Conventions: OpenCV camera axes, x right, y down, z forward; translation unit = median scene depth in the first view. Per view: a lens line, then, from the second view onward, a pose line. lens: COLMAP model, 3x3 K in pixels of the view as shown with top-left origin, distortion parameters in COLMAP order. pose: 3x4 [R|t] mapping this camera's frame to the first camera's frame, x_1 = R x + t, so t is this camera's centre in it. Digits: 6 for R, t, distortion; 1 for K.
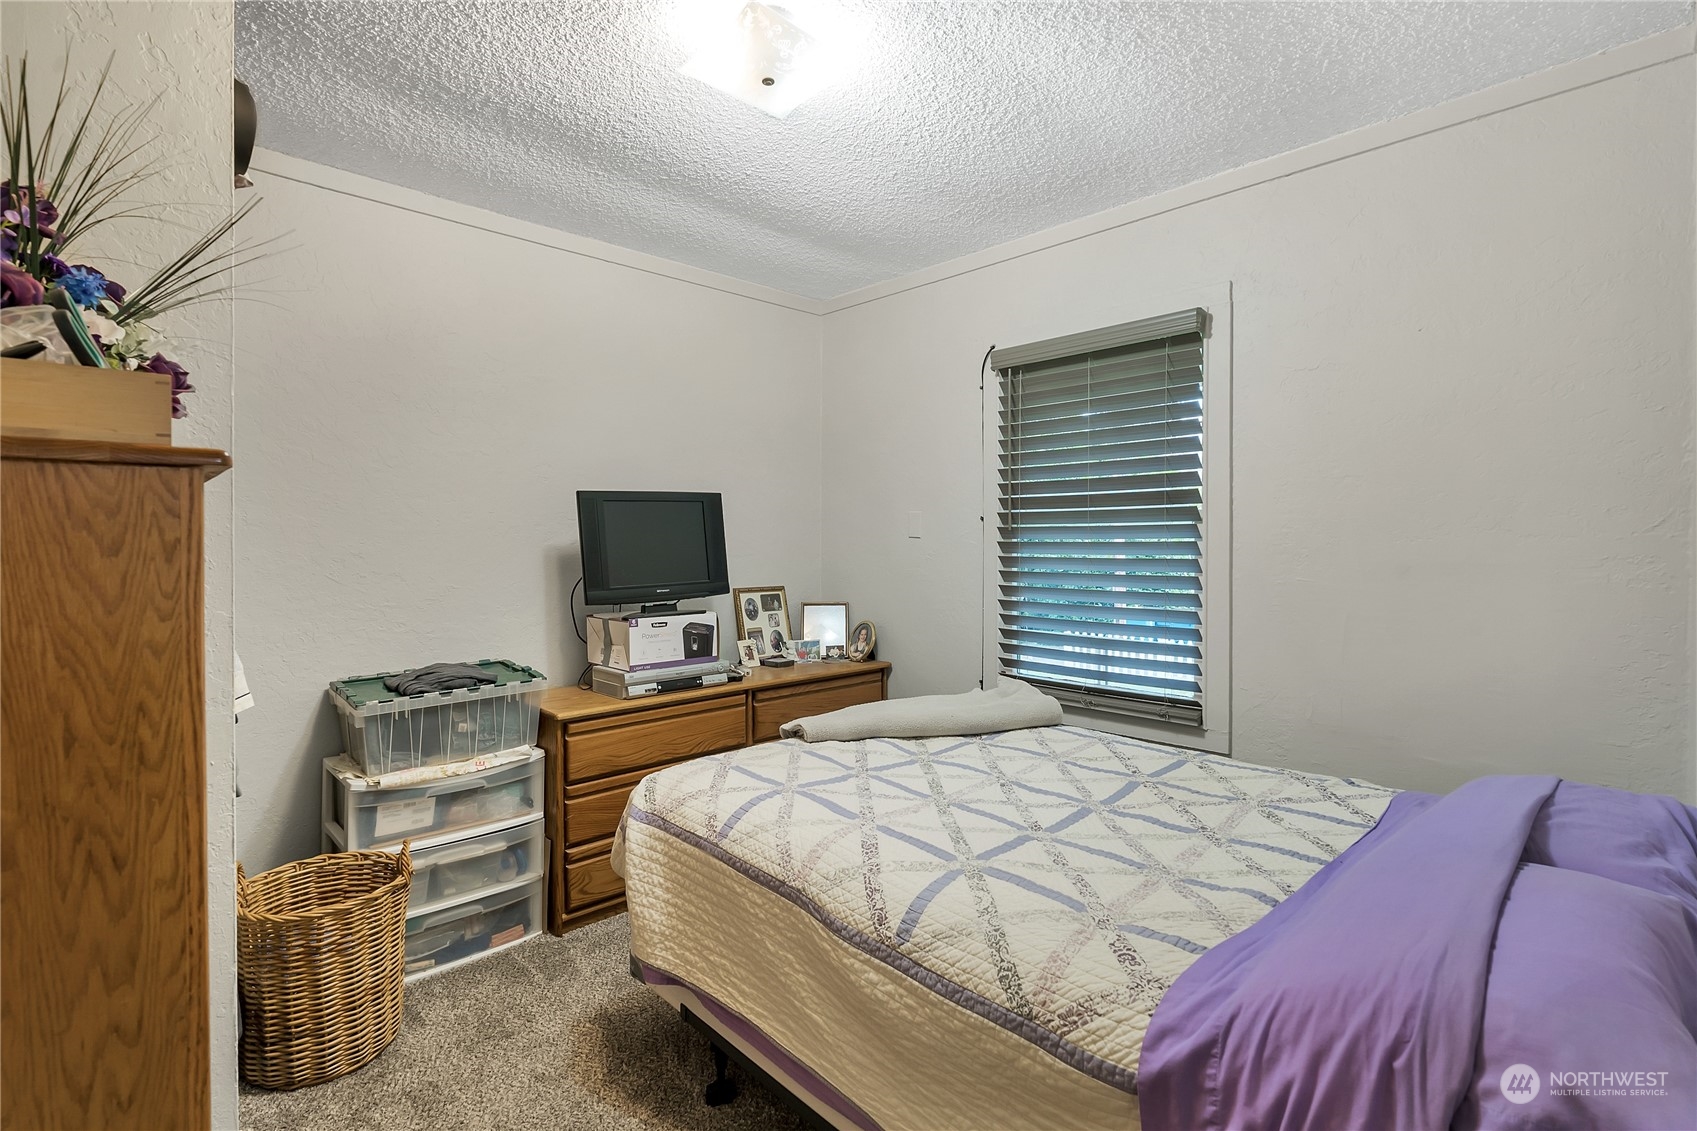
lens RADIAL K [[778.9, 0, 844.9], [0, 778.9, 556.2], [0, 0, 1]] dist [-0.004101, 0.000314]
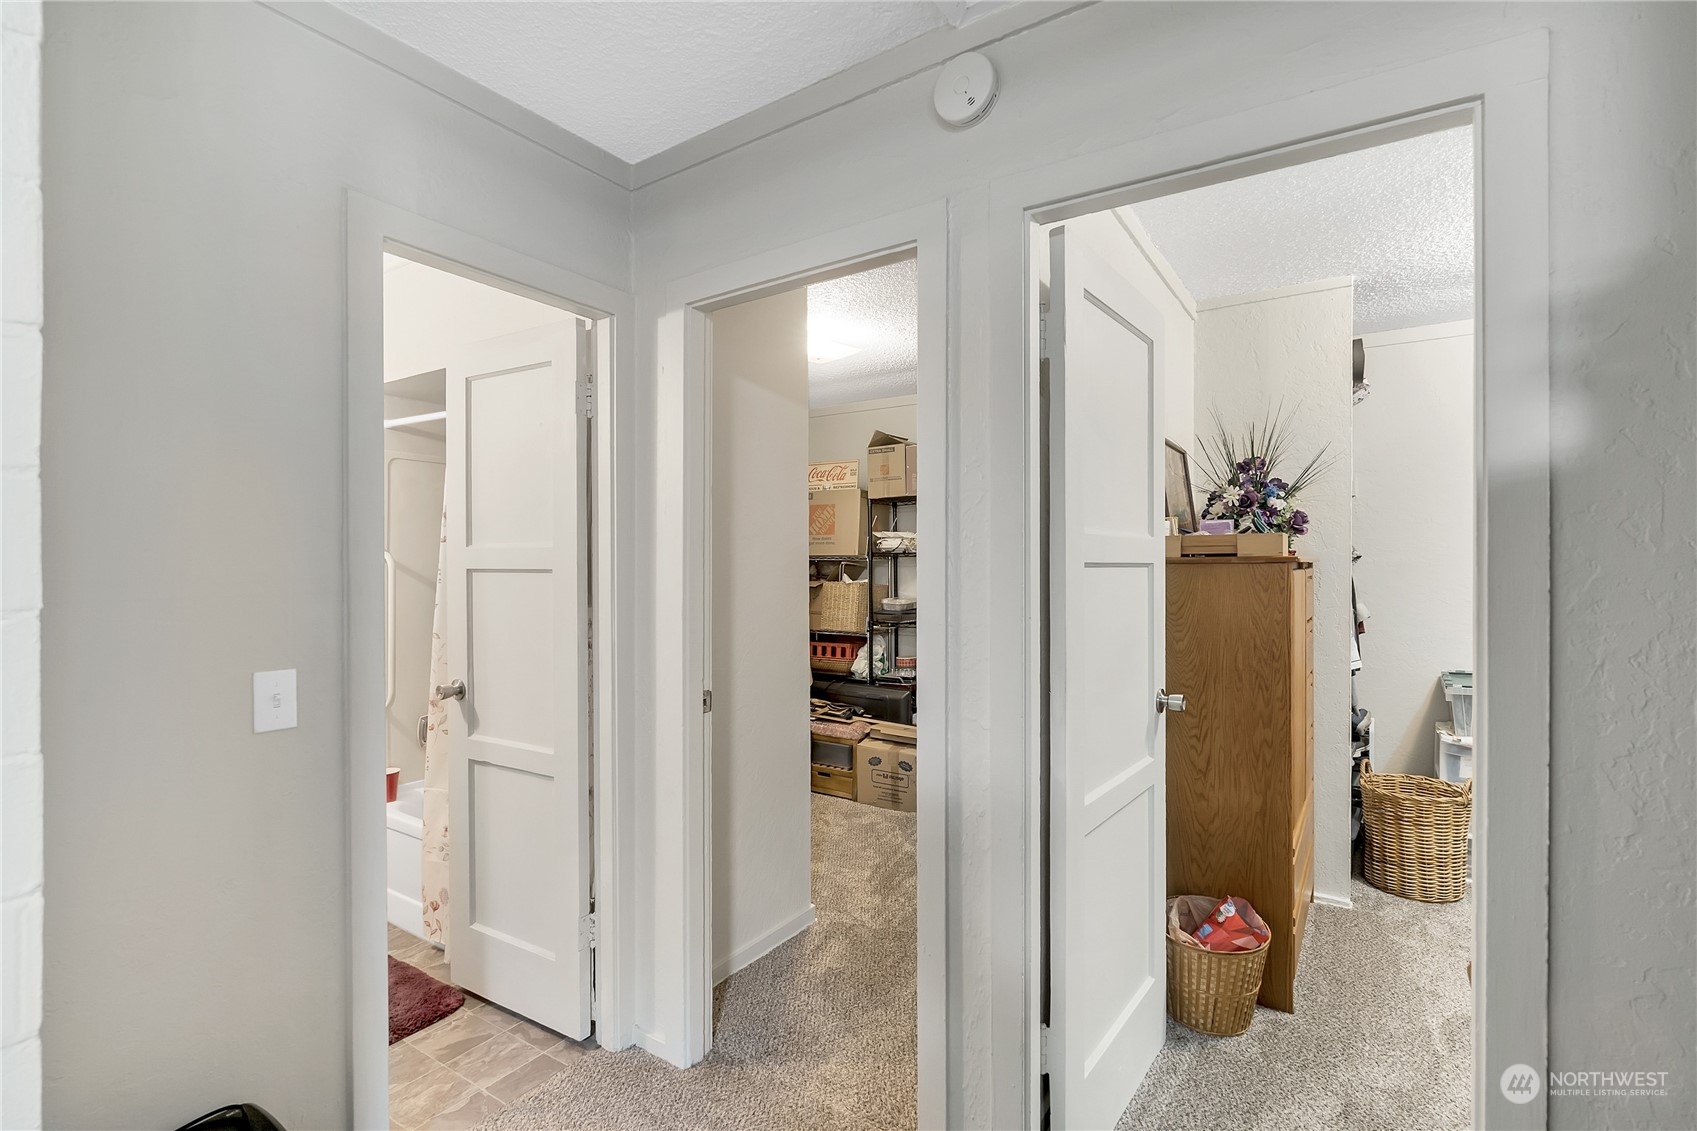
lens RADIAL K [[778.9, 0, 849.9], [0, 778.9, 570.1], [0, 0, 1]] dist [-0.004101, 0.000314]
pose [[0.200824, 0.001883, -0.979625, 1.278623], [-0.005695, 0.999983, 0.000754, -0.057225], [0.979611, 0.005428, 0.200832, -0.913691]]
